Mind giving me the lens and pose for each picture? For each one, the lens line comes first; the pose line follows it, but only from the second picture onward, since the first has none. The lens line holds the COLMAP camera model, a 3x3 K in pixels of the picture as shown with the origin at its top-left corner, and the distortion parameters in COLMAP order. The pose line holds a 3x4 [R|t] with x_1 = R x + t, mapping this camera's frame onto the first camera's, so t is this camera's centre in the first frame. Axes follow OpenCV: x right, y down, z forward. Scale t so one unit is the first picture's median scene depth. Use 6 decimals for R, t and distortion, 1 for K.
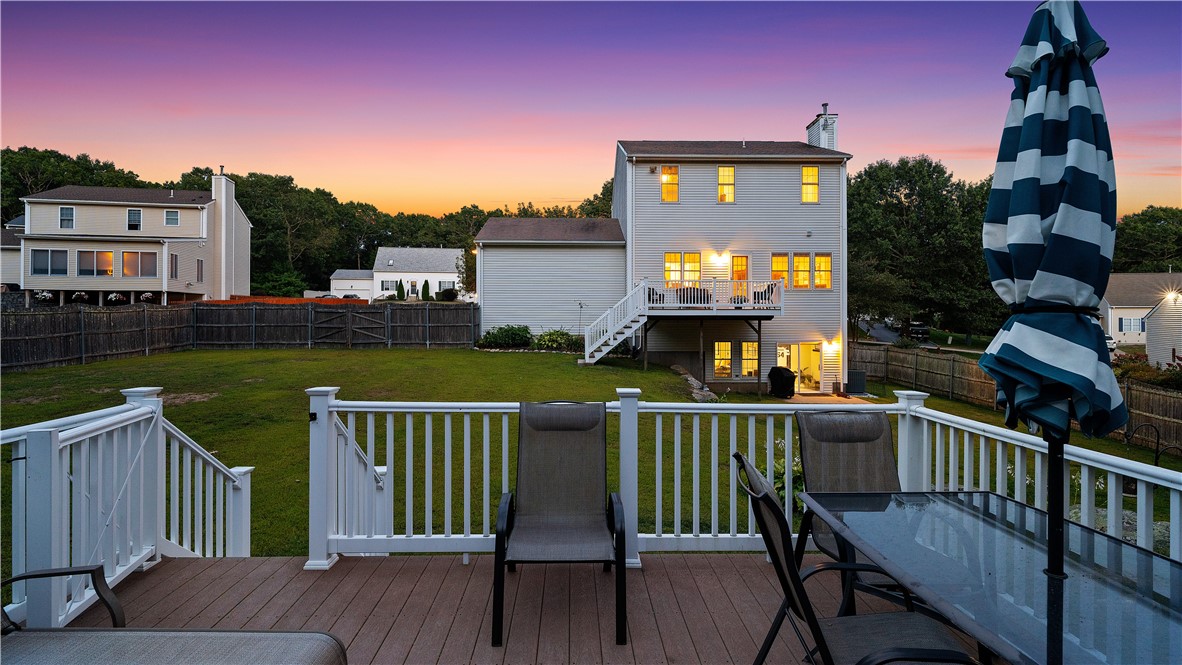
lens RADIAL K [[567.4, 0, 597.0], [0, 567.4, 314.3], [0, 0, 1]] dist [-0.000929, -0.003117]
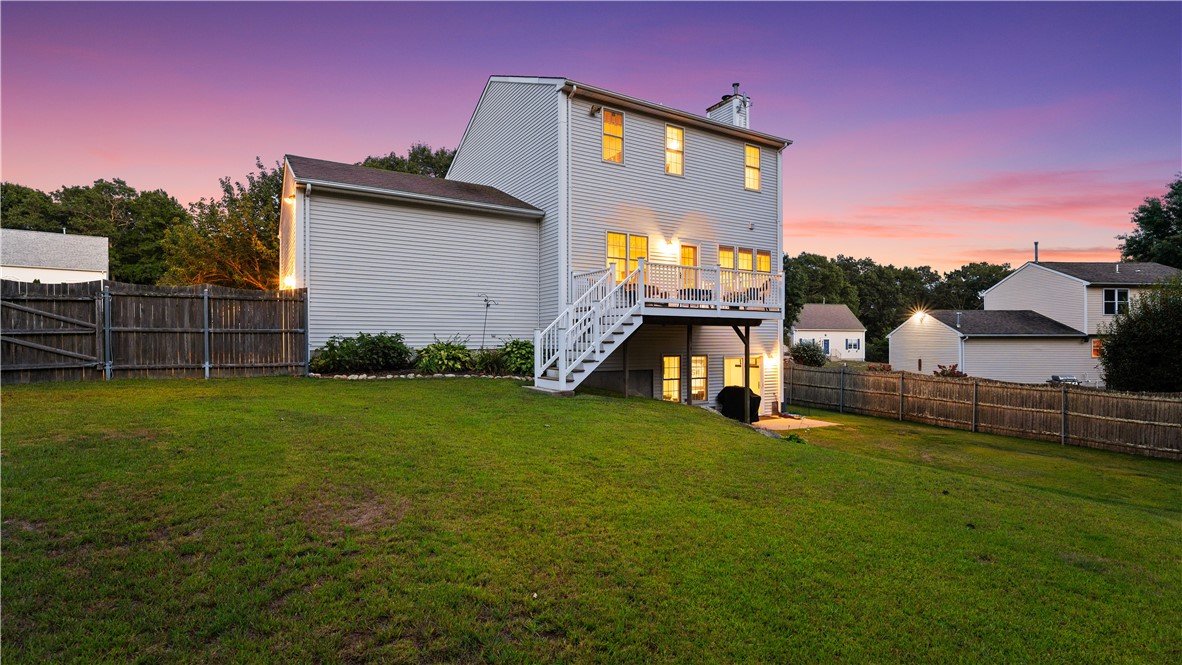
lens RADIAL K [[567.4, 0, 598.5], [0, 567.4, 342.4], [0, 0, 1]] dist [-0.000929, -0.003117]
pose [[0.863814, -0.000861, 0.503810, -0.214158], [-0.001930, 0.999986, 0.005018, 0.022504], [-0.503807, -0.005306, 0.863800, 0.338747]]
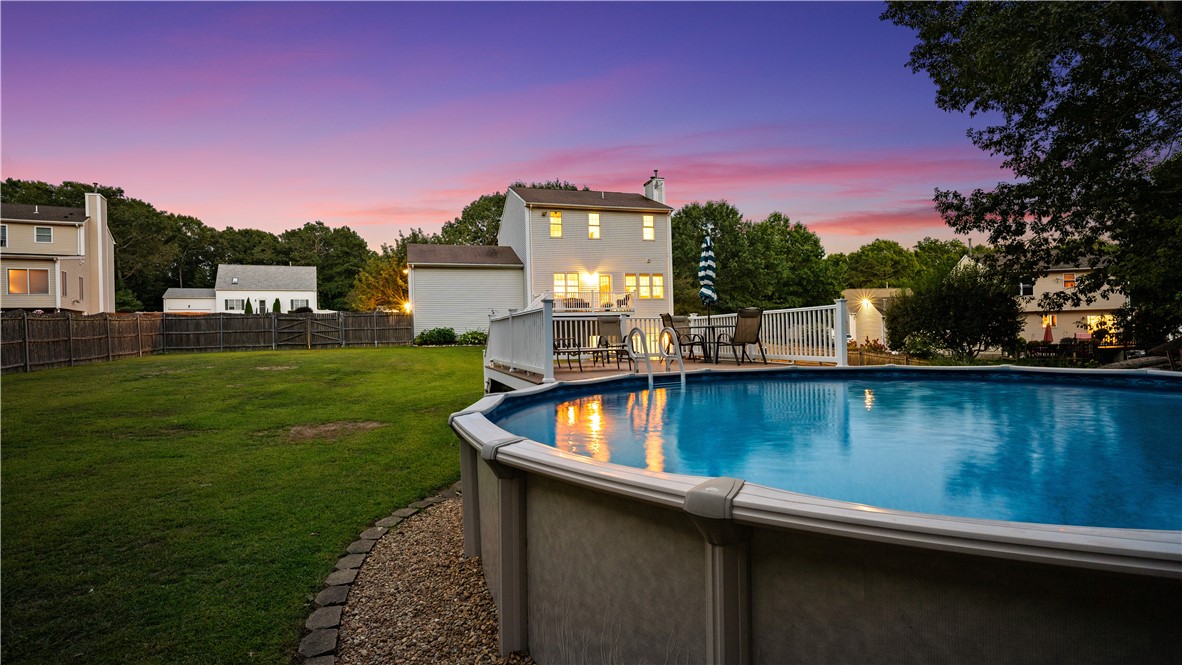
lens RADIAL K [[567.4, 0, 607.3], [0, 567.4, 340.5], [0, 0, 1]] dist [-0.000929, -0.003117]
pose [[0.954229, -0.030058, 0.297562, -0.152875], [0.026136, 0.999511, 0.017151, 0.032442], [-0.297932, -0.008589, 0.954548, -0.331177]]
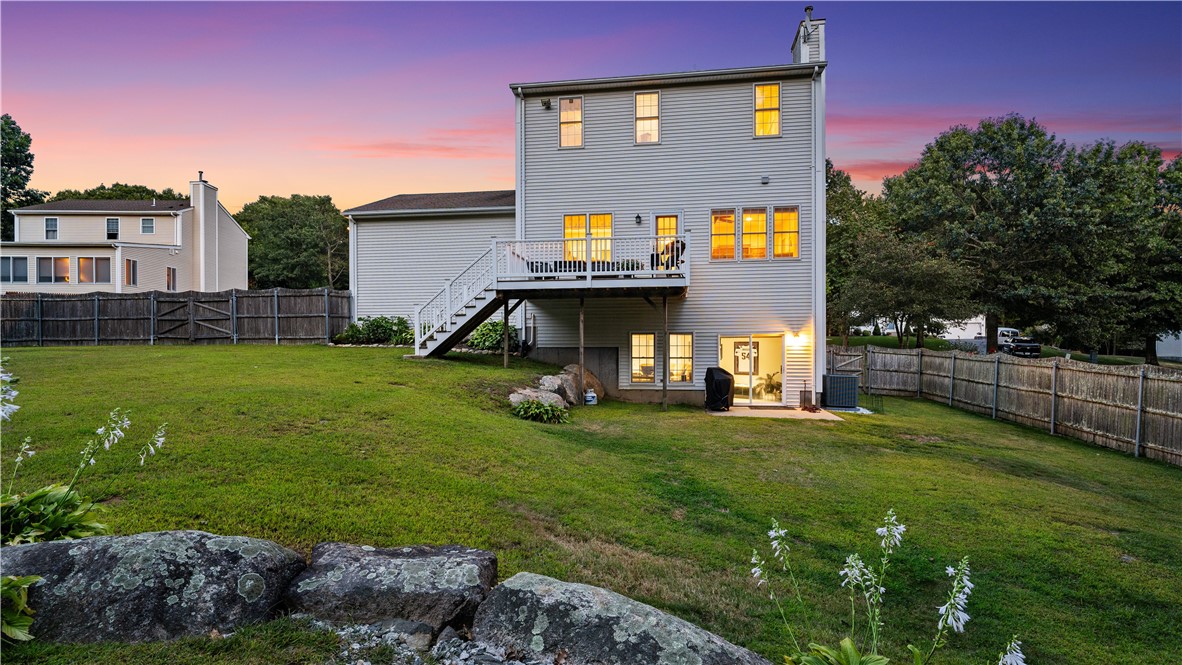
lens RADIAL K [[567.4, 0, 599.6], [0, 567.4, 353.2], [0, 0, 1]] dist [-0.000929, -0.003117]
pose [[0.985535, -0.002839, -0.169446, 0.252406], [0.005585, 0.999861, 0.015732, 0.053301], [0.169377, -0.016451, 0.985414, 0.232506]]
